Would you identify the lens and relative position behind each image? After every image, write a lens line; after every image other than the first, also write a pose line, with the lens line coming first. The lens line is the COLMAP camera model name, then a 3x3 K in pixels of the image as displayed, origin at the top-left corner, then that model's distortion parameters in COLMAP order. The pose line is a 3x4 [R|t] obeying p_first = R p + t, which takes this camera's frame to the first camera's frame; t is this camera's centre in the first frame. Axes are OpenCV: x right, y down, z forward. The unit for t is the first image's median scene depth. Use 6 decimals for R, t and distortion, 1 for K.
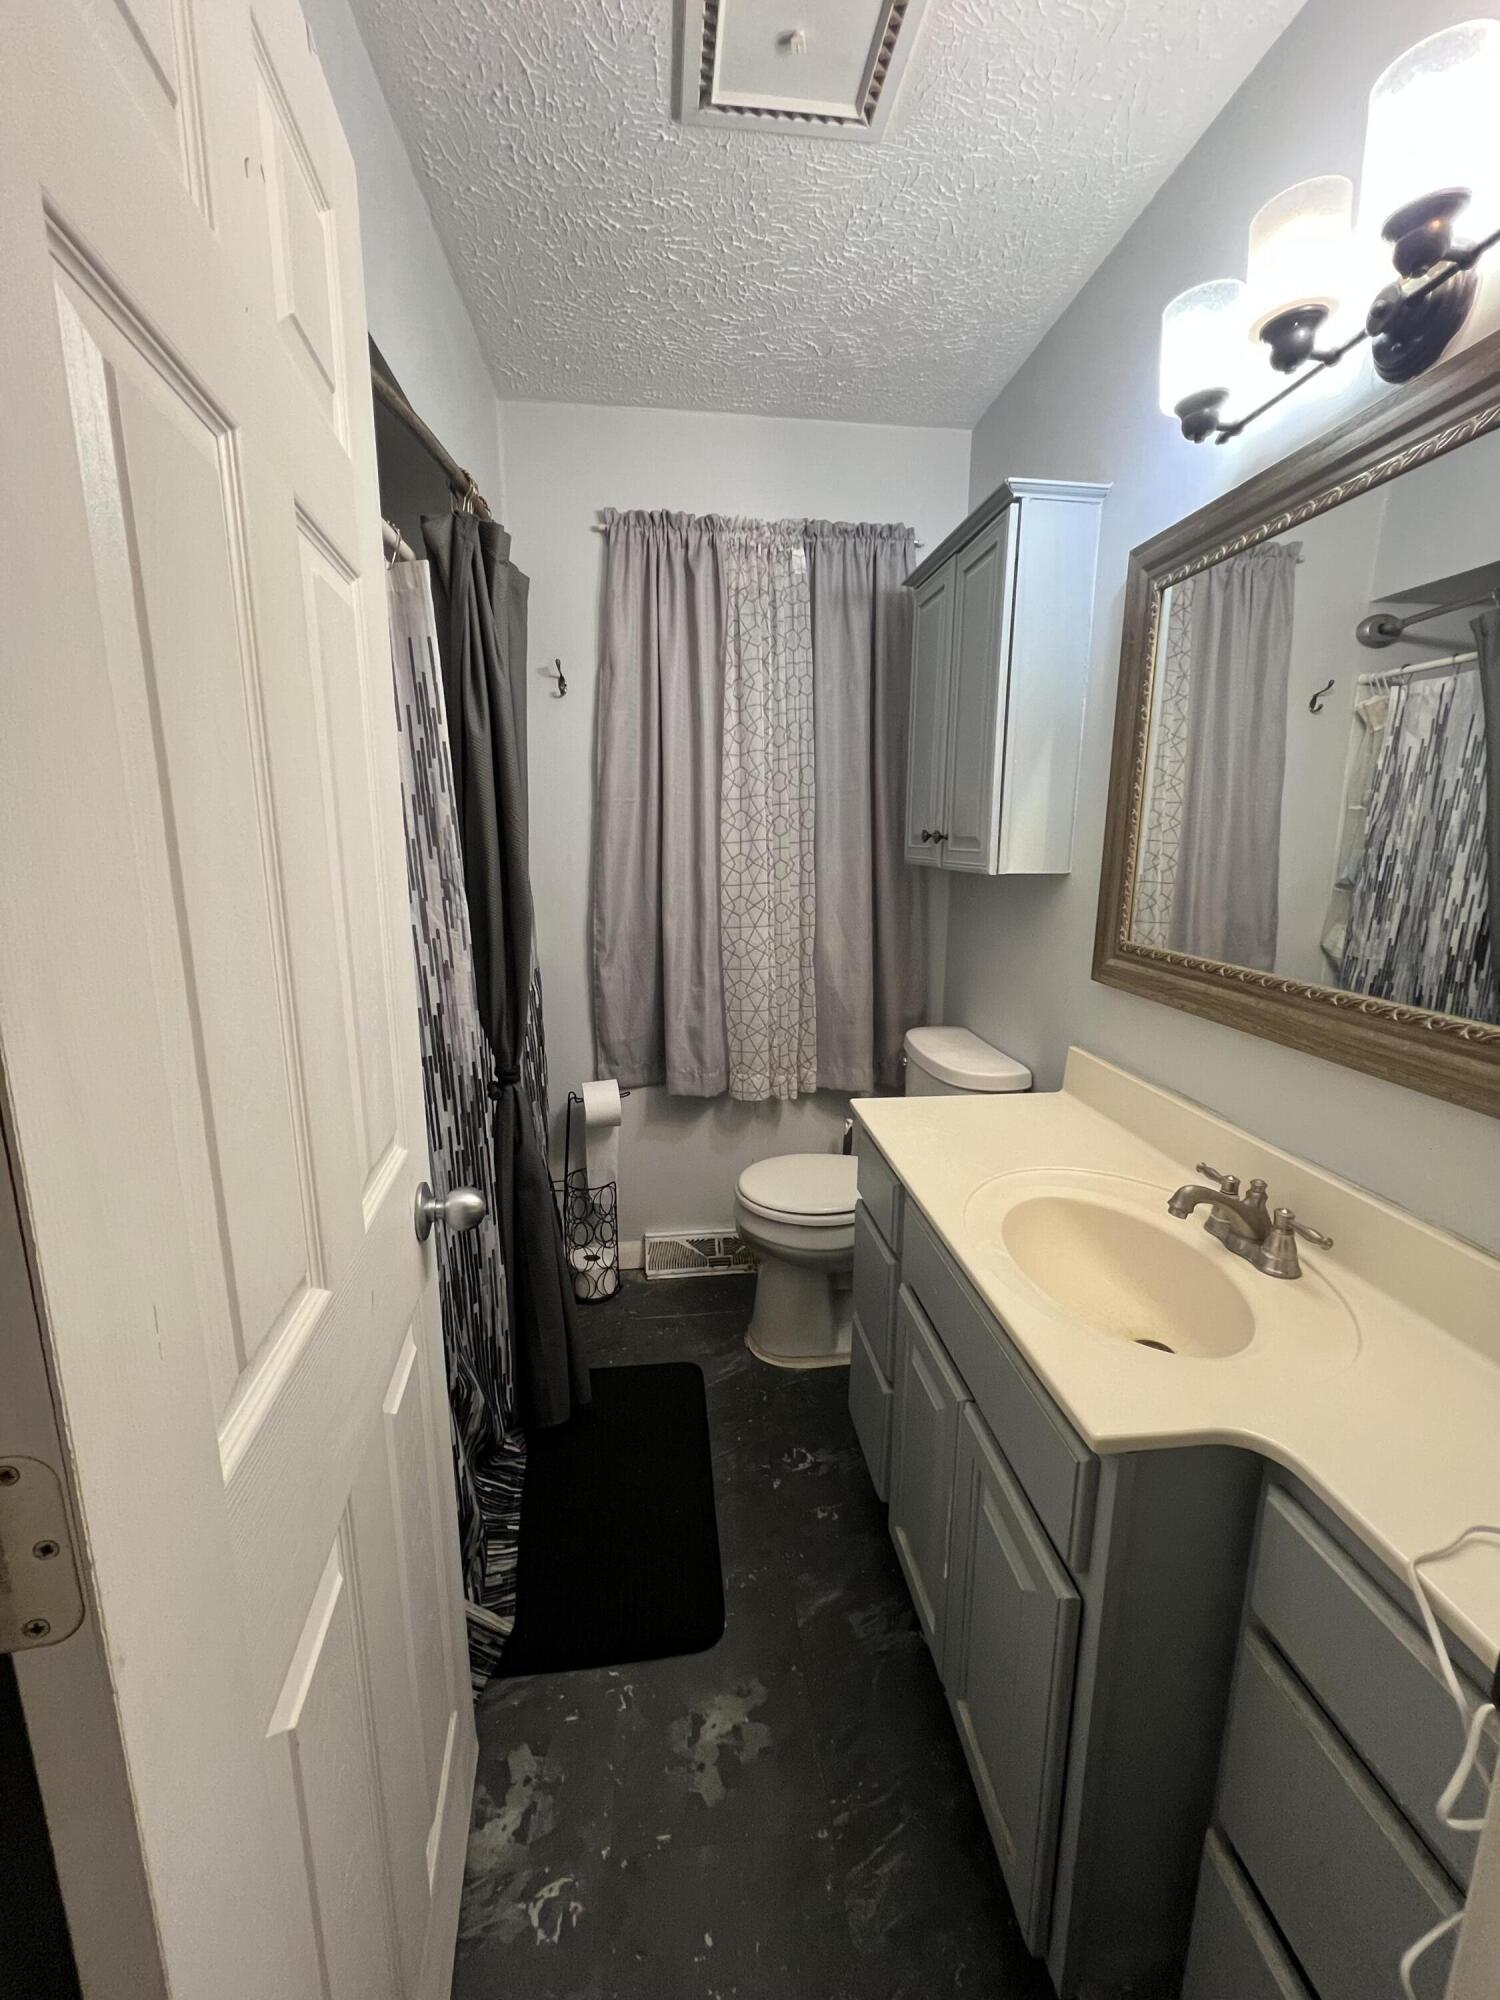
lens RADIAL K [[800.9, 0, 753.0], [0, 800.9, 992.2], [0, 0, 1]] dist [0.000070, -0.000310]
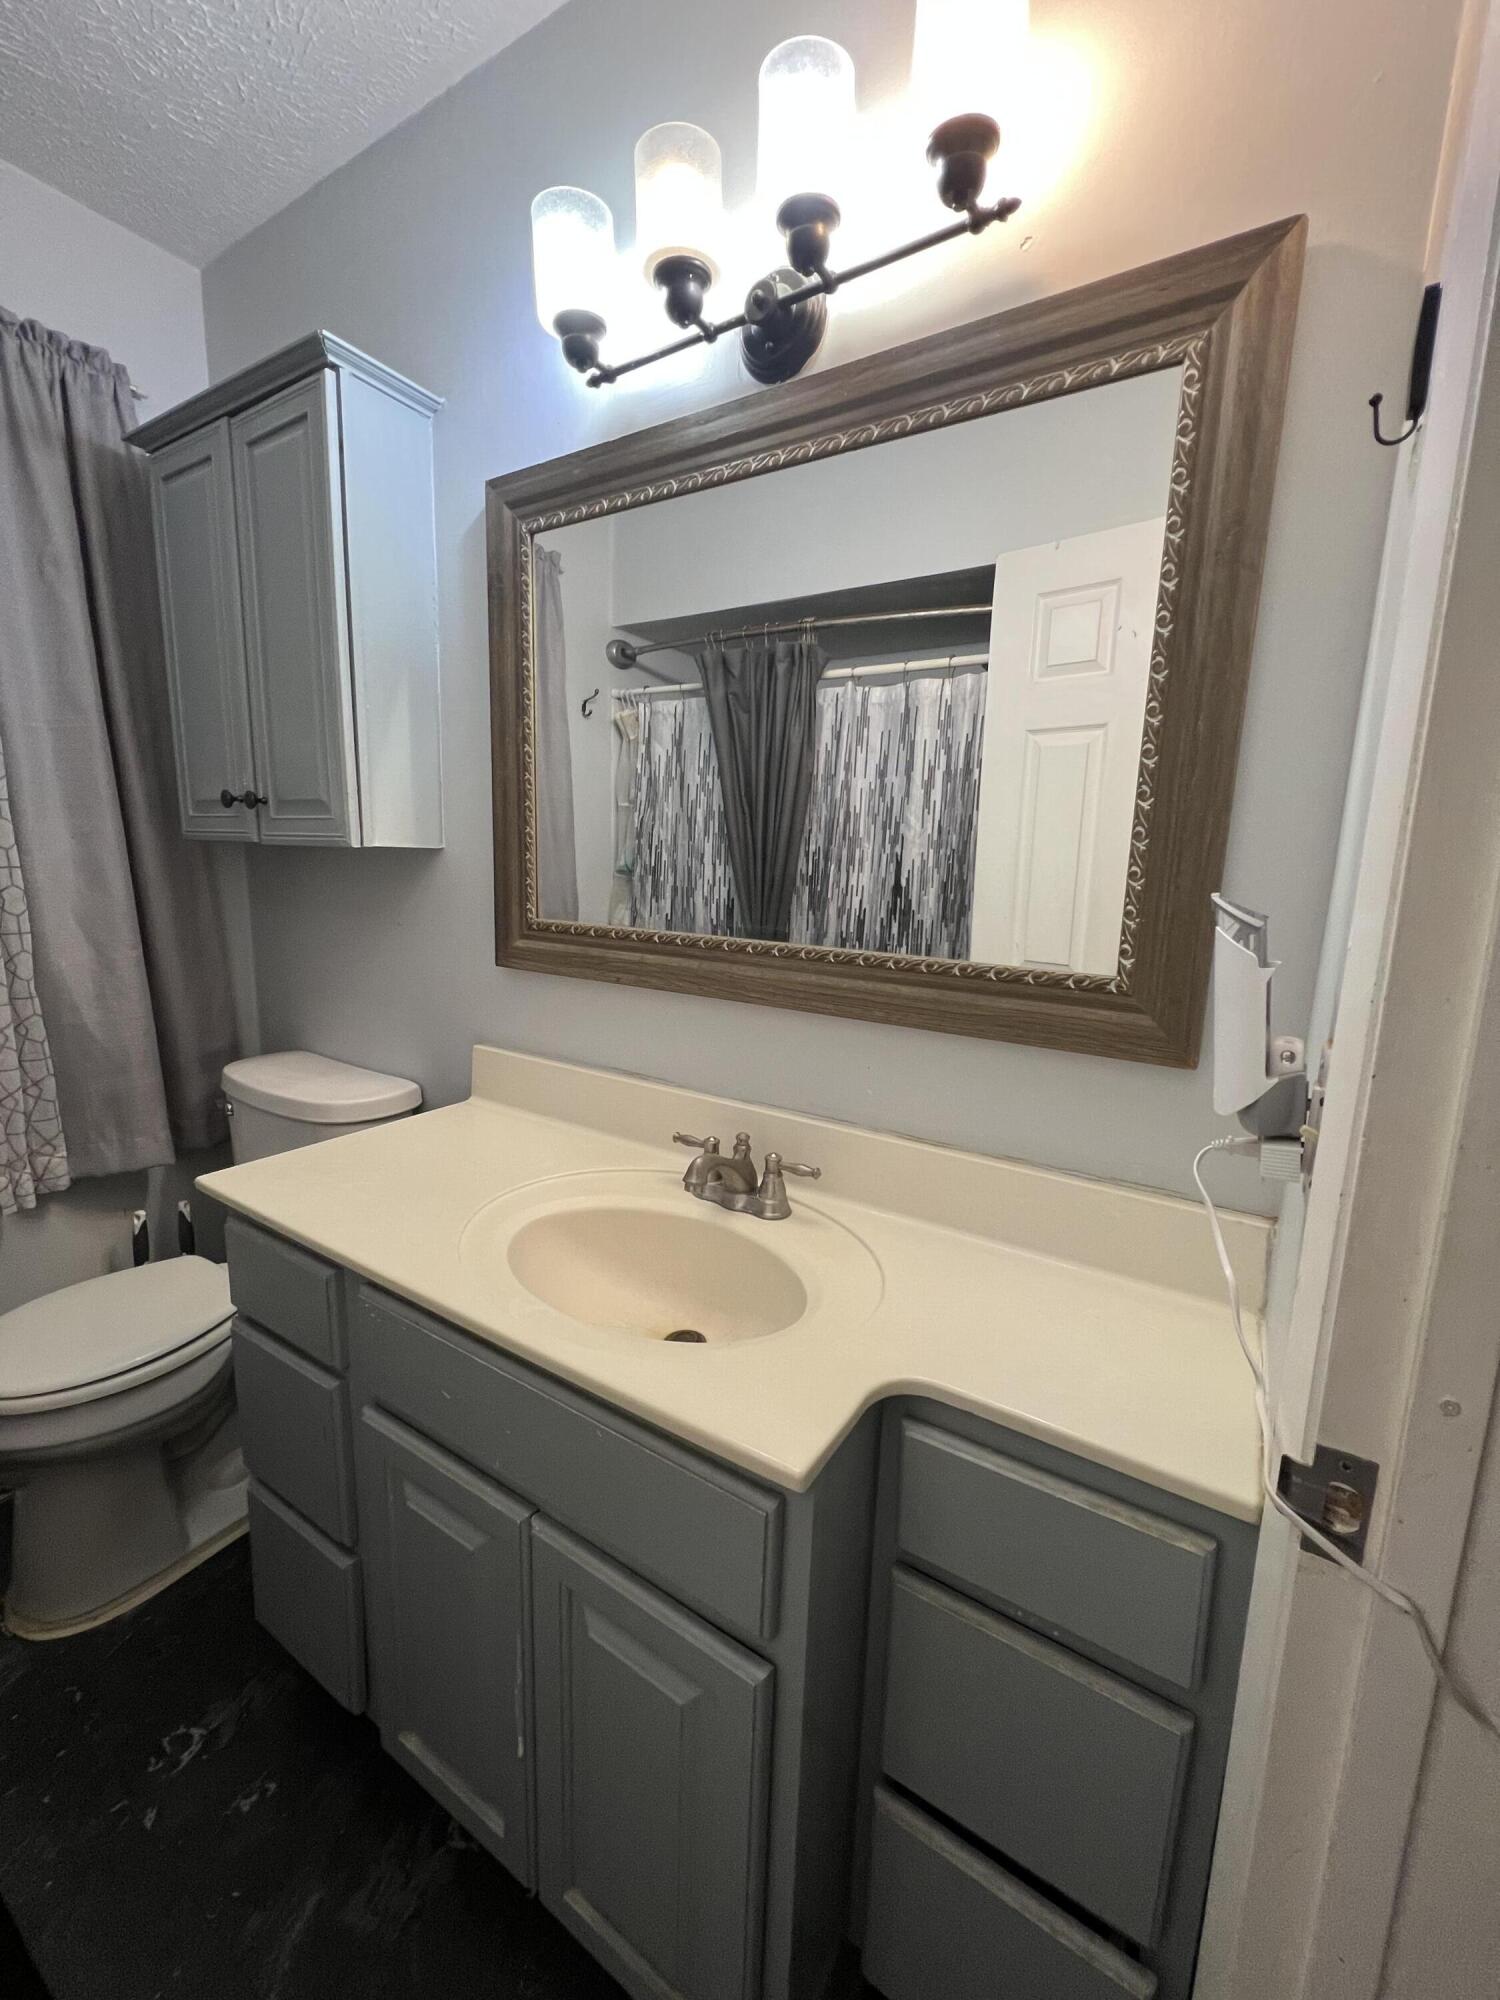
lens RADIAL K [[800.9, 0, 753.0], [0, 800.9, 992.2], [0, 0, 1]] dist [0.000070, -0.000310]
pose [[0.628456, -0.117947, 0.768851, -0.062552], [0.123574, 0.991023, 0.051021, 0.002431], [-0.767966, 0.062946, 0.637390, 0.160207]]
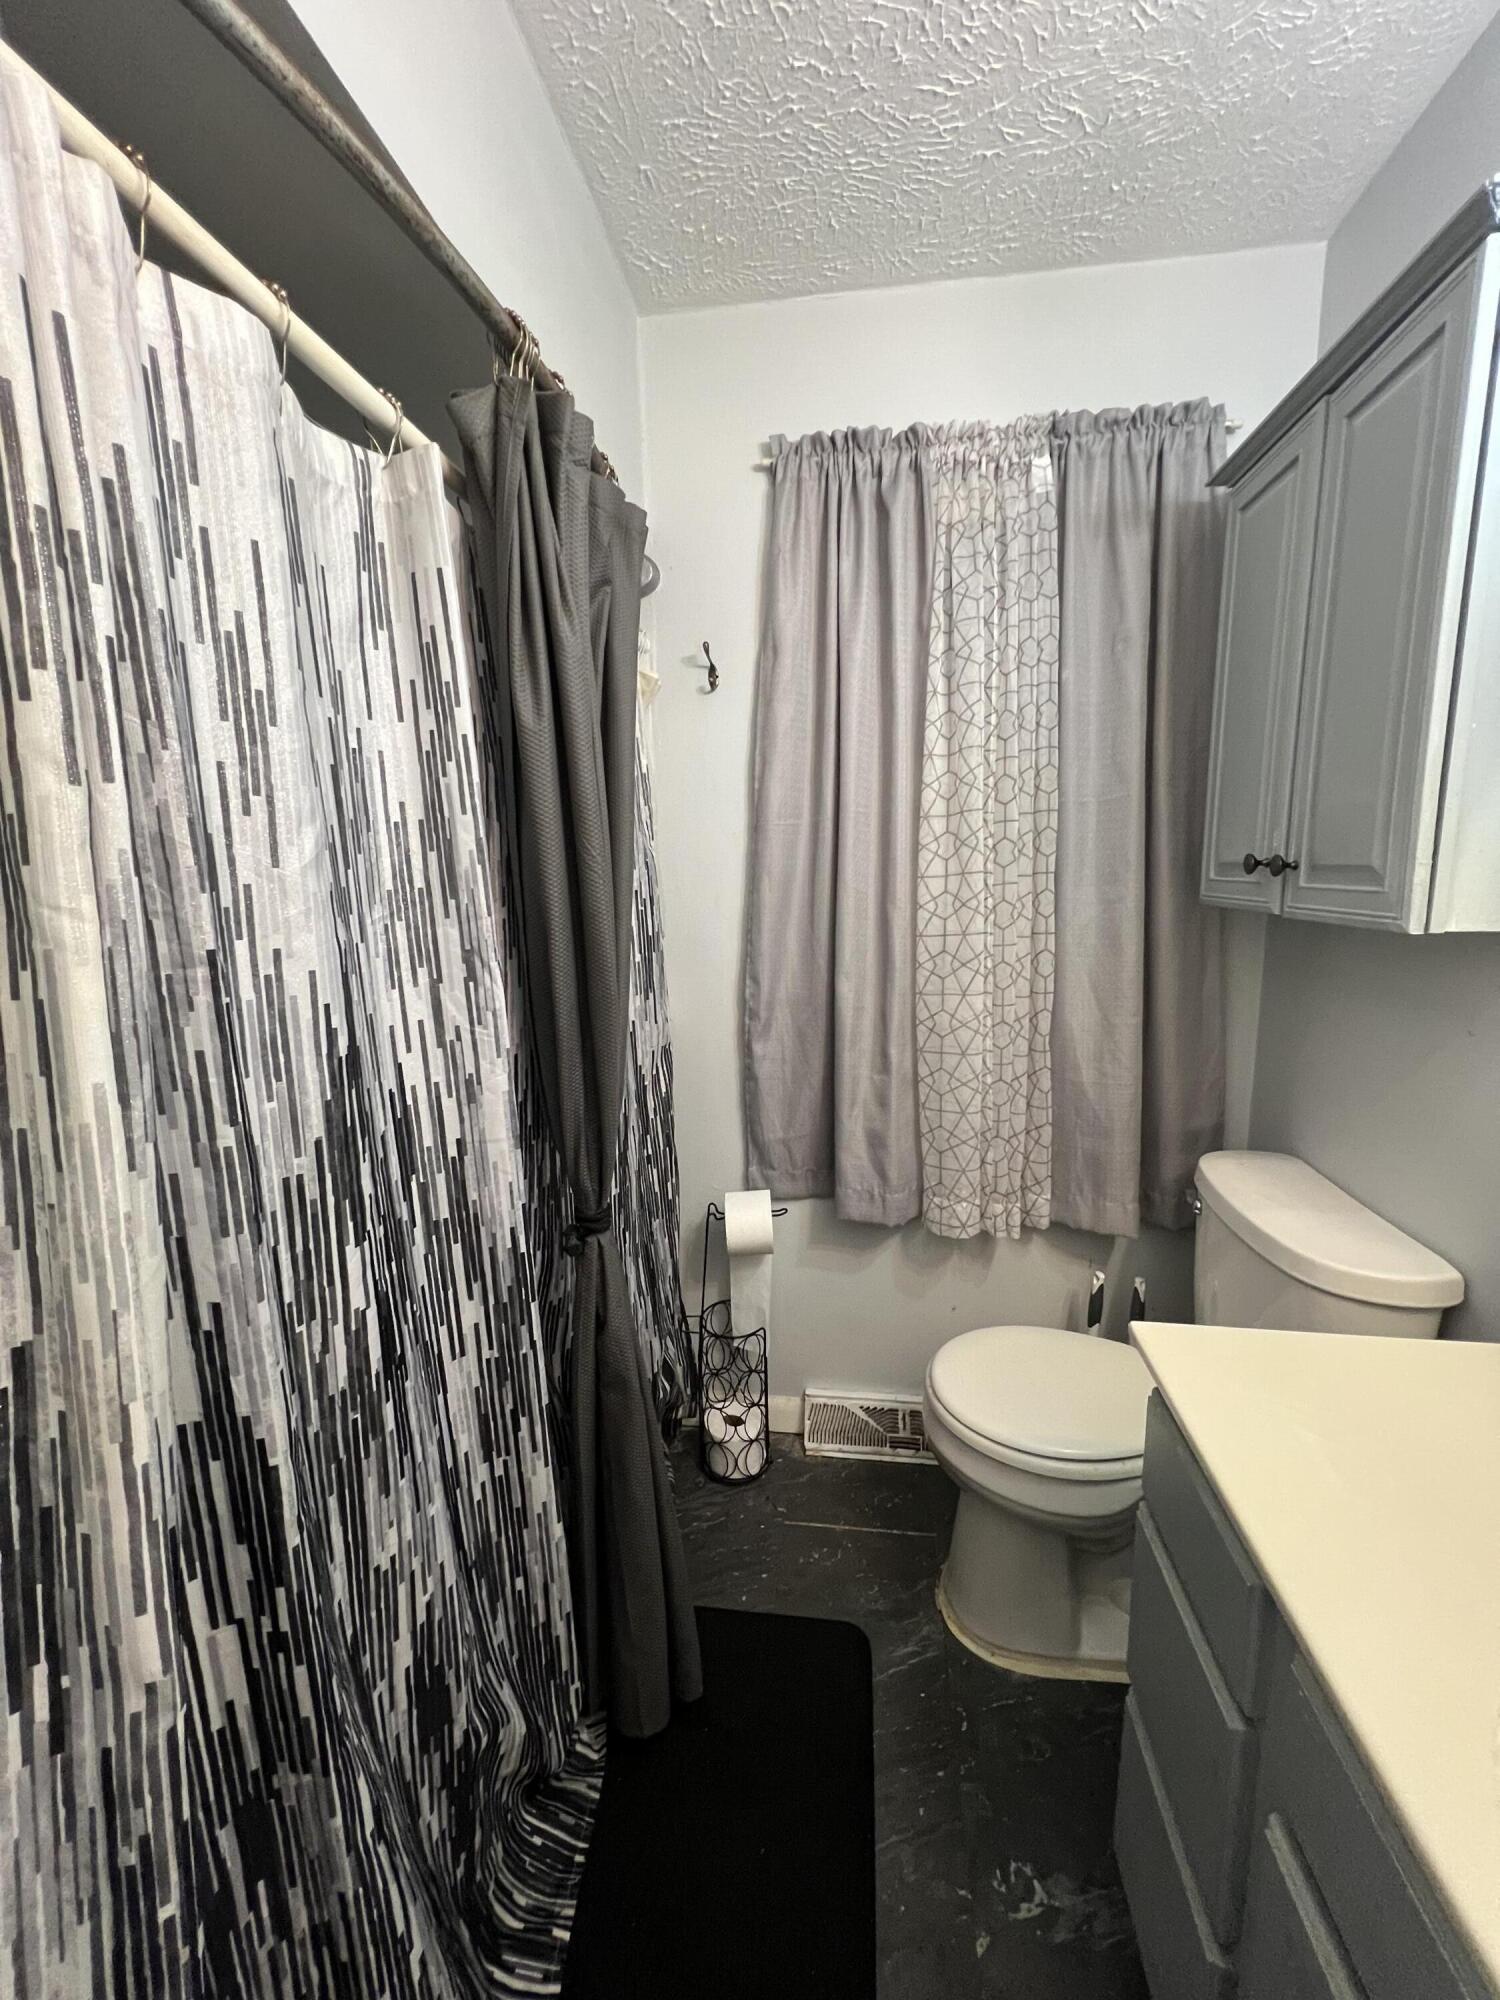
lens RADIAL K [[800.9, 0, 753.0], [0, 800.9, 992.2], [0, 0, 1]] dist [0.000070, -0.000310]
pose [[0.968252, 0.022498, -0.248961, -0.002370], [-0.030192, 0.999176, -0.027128, -0.061956], [0.248146, 0.033783, 0.968133, 0.280934]]
